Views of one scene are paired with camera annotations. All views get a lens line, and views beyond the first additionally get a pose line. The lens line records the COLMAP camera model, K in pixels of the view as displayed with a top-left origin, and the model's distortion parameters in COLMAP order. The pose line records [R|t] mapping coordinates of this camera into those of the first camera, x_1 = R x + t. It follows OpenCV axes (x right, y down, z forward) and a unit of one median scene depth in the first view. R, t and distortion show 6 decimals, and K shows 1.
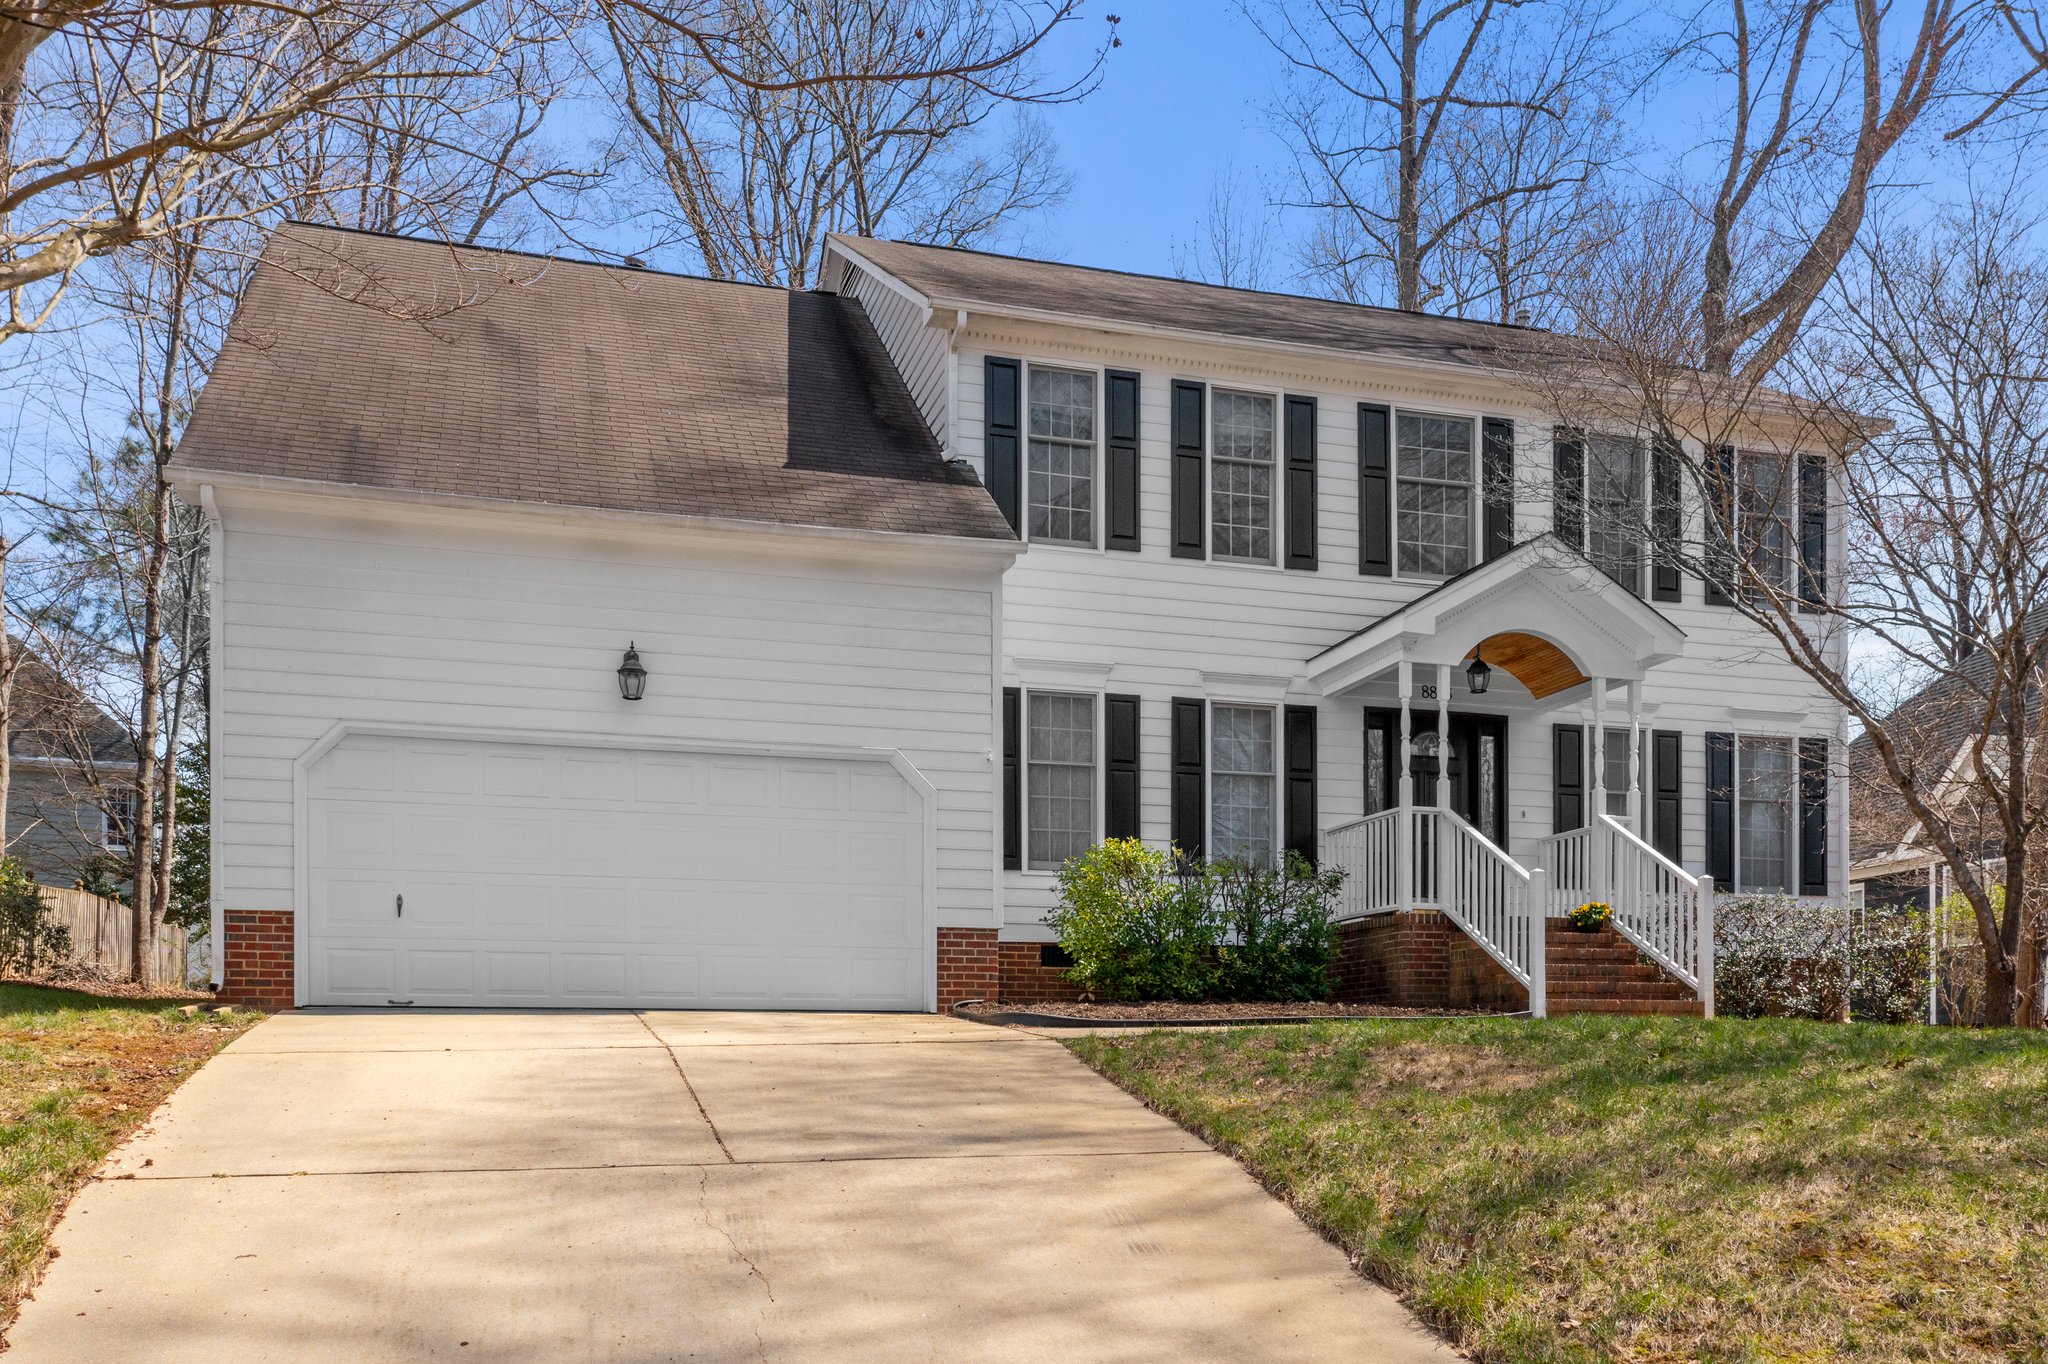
lens RADIAL K [[1737.4, 0, 1024.7], [0, 1737.4, 1042.7], [0, 0, 1]] dist [-0.000090, 0.004209]
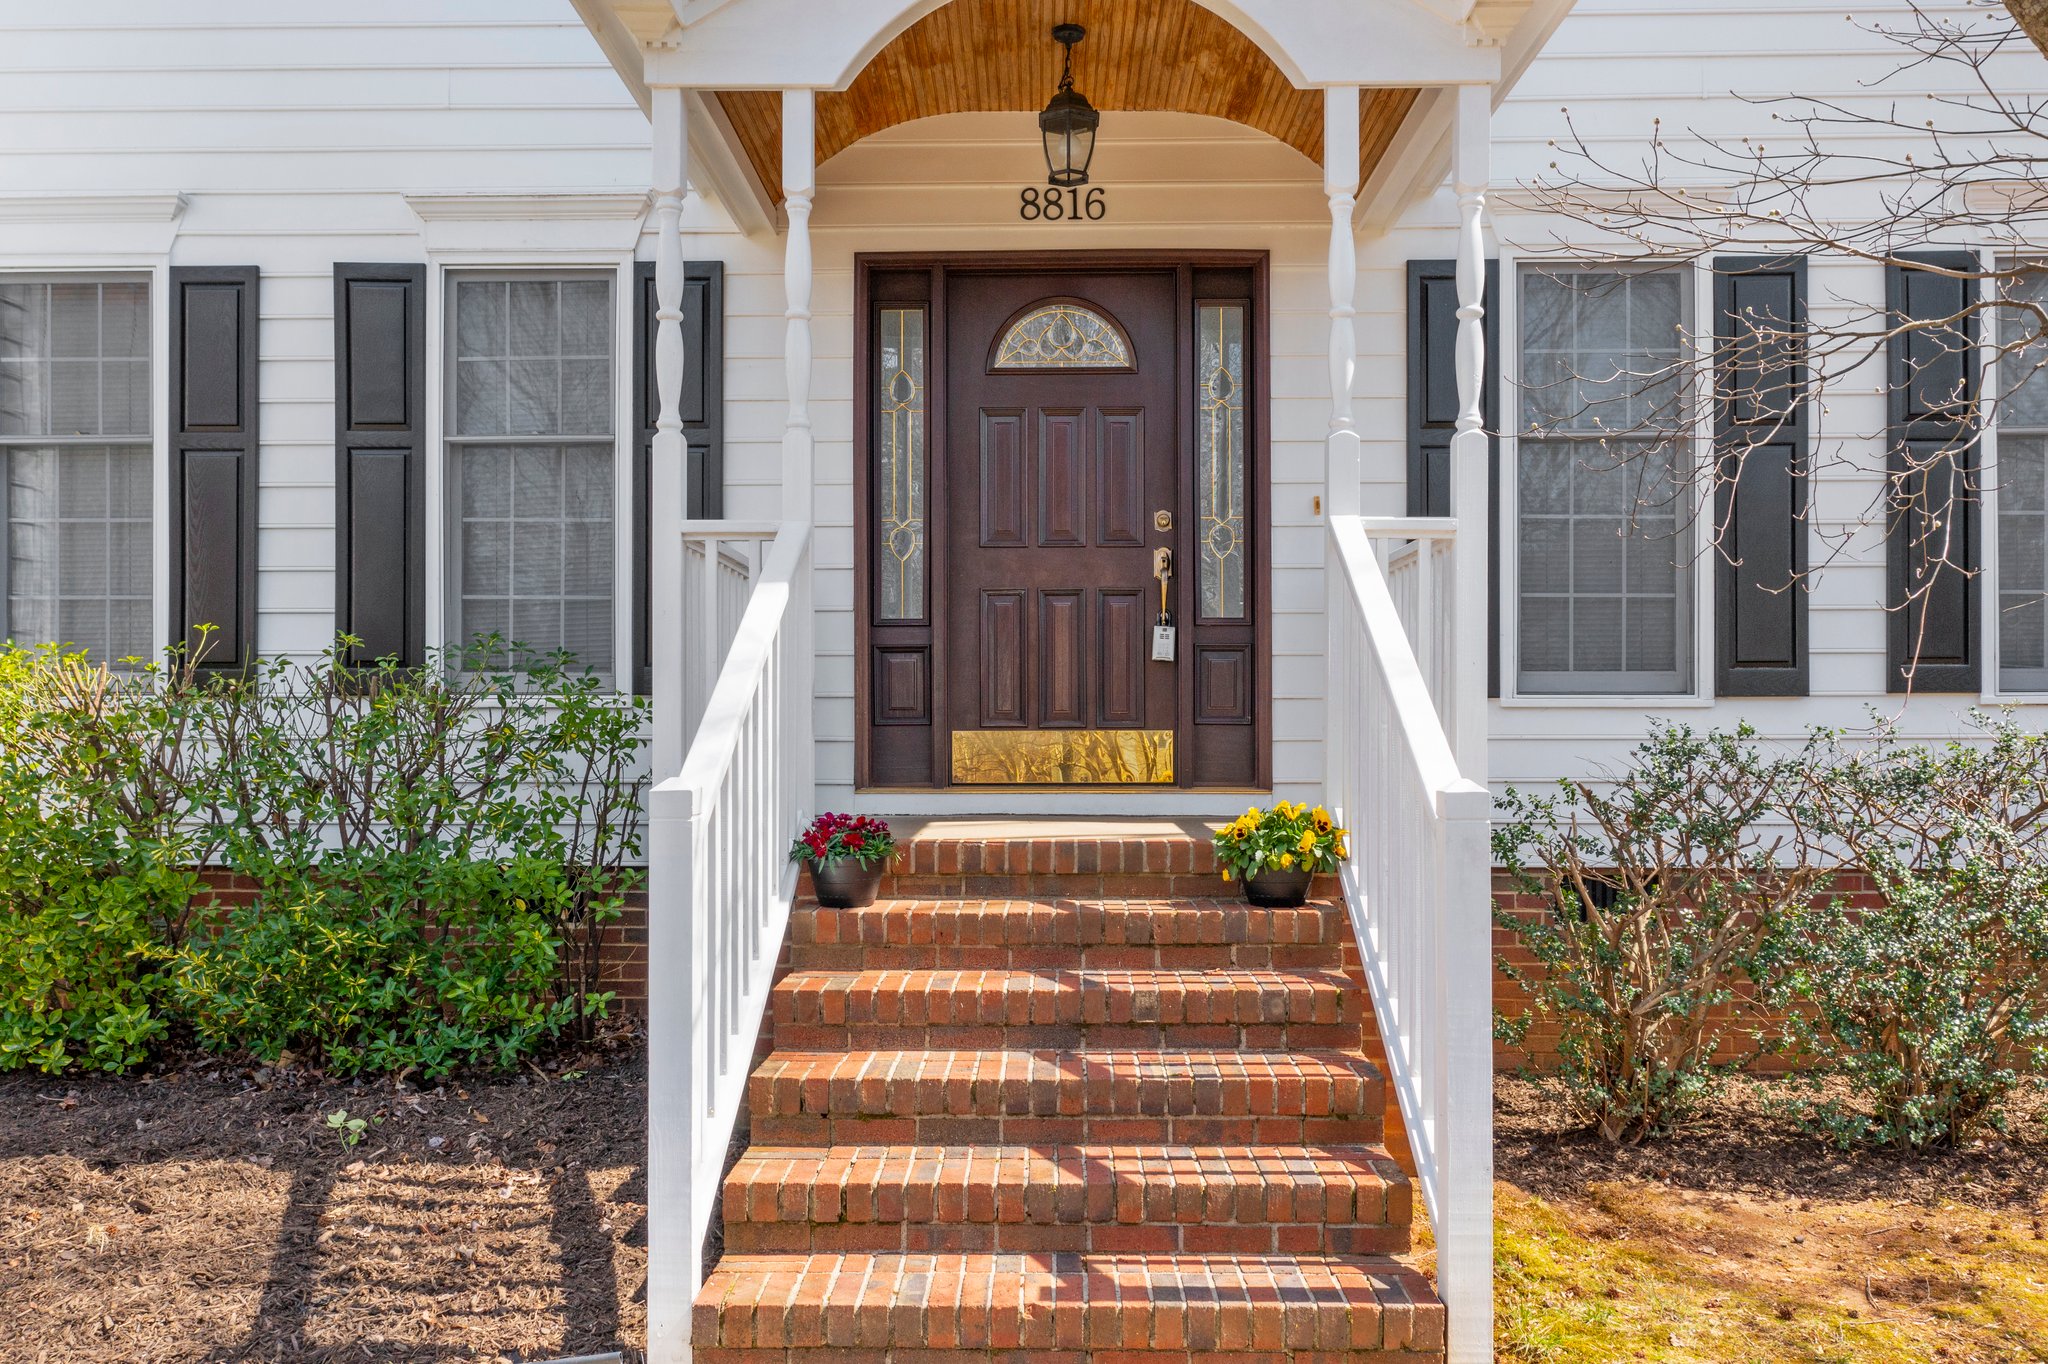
lens RADIAL K [[1661.8, 0, 1024.0], [0, 1661.8, 682.0], [0, 0, 1]] dist [0.007070, 0.003637]
pose [[0.951430, -0.005903, -0.307809, 0.363364], [0.004531, 0.999976, -0.005171, -0.098036], [0.307832, 0.003525, 0.951434, 0.680763]]
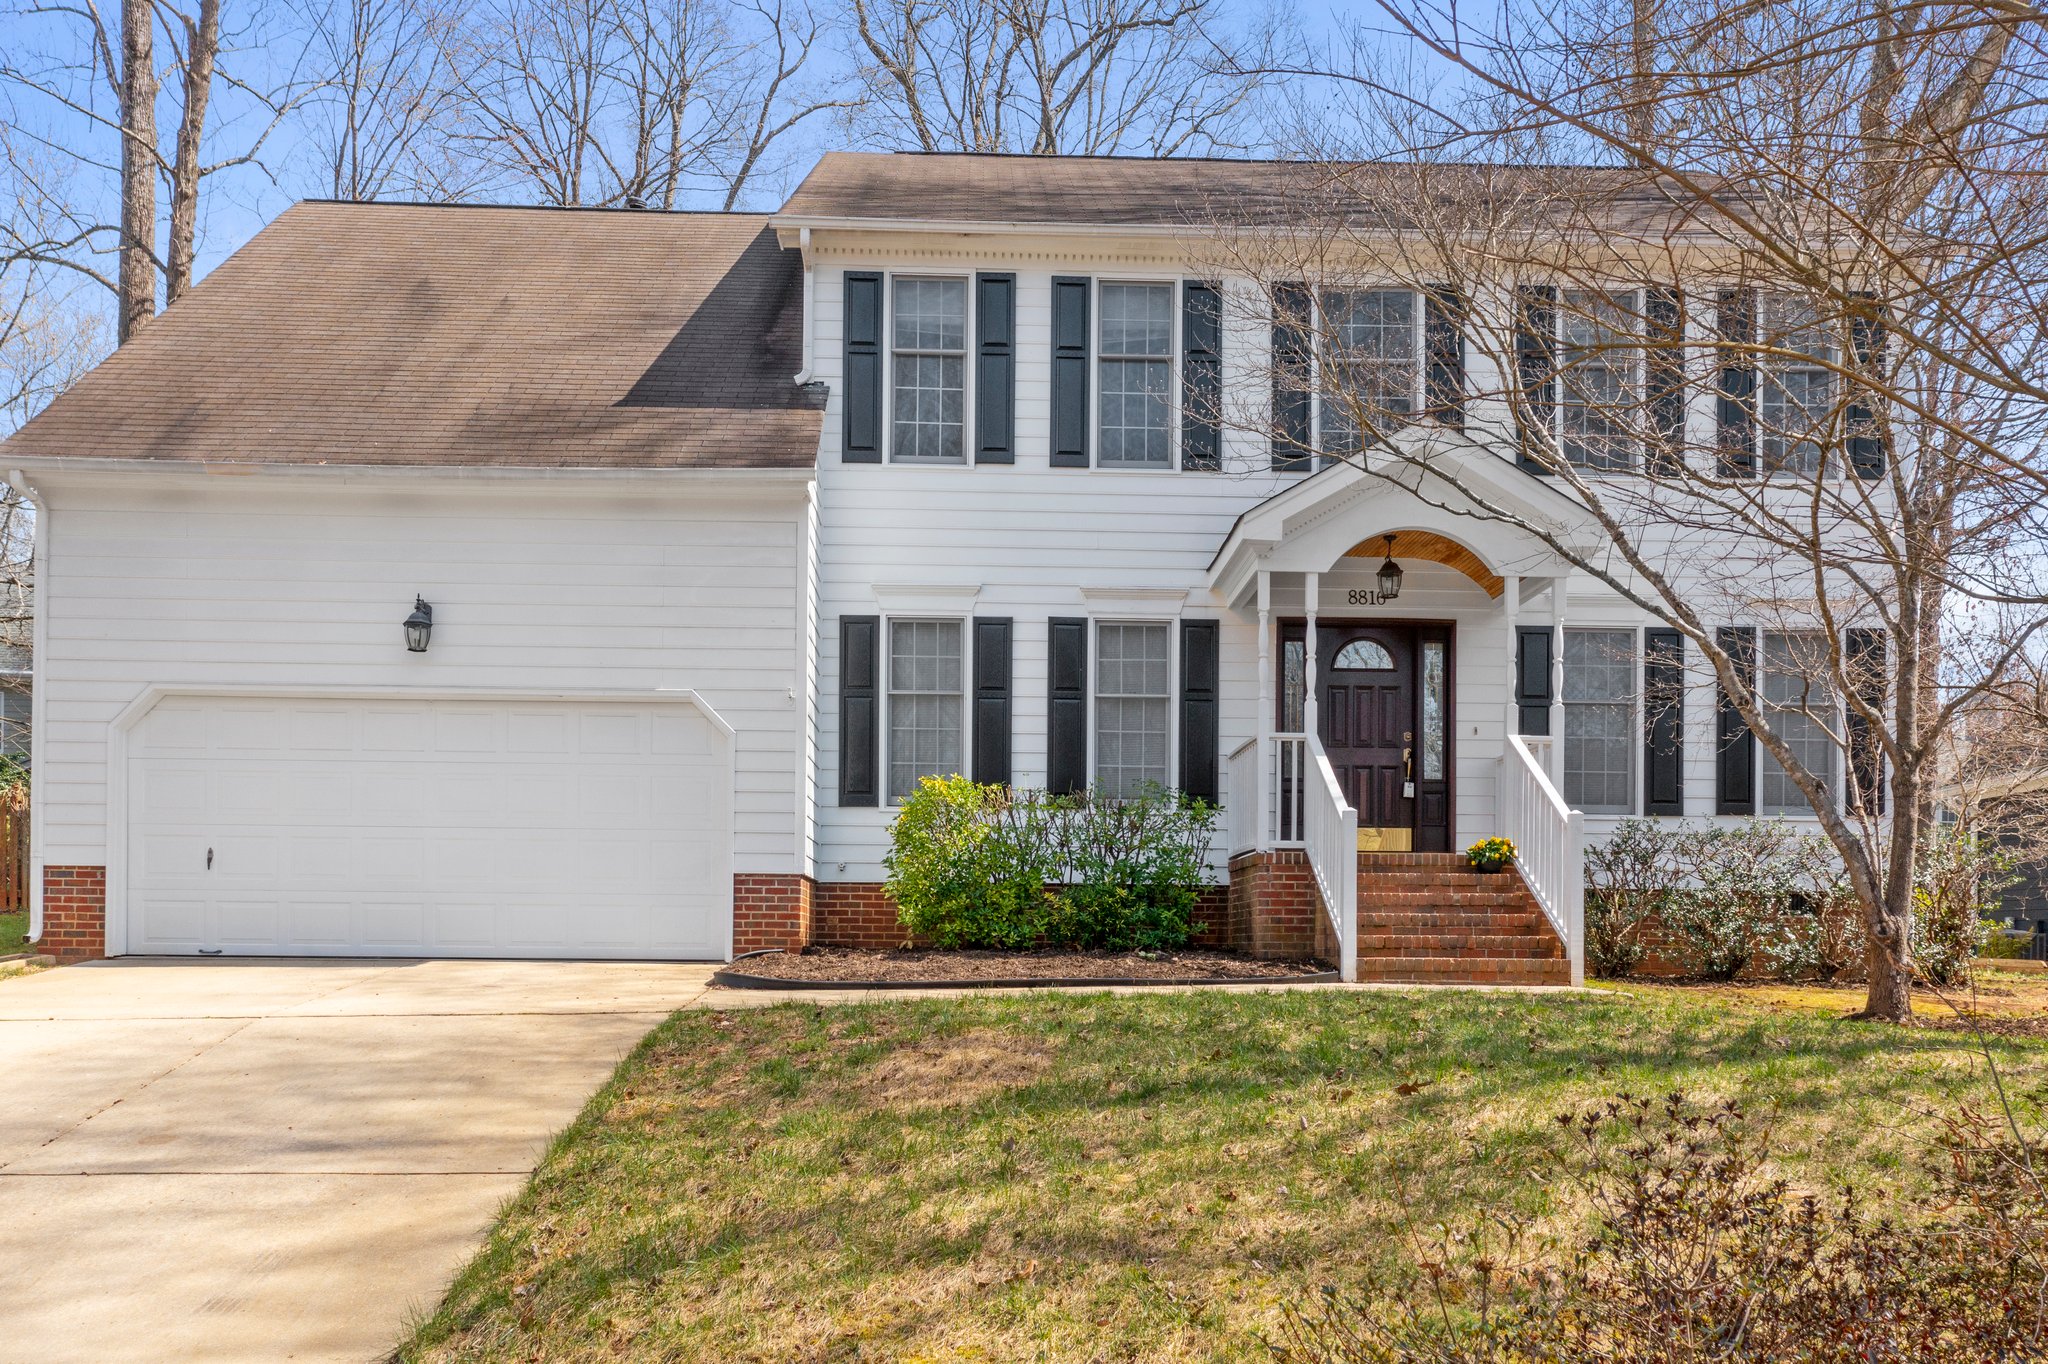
lens RADIAL K [[1718.5, 0, 1025.0], [0, 1718.5, 911.5], [0, 0, 1]] dist [-0.004876, 0.001244]
pose [[0.966446, 0.004291, -0.256835, 0.311953], [-0.005654, 0.999974, -0.004568, -0.037513], [0.256809, 0.005866, 0.966444, 0.109966]]
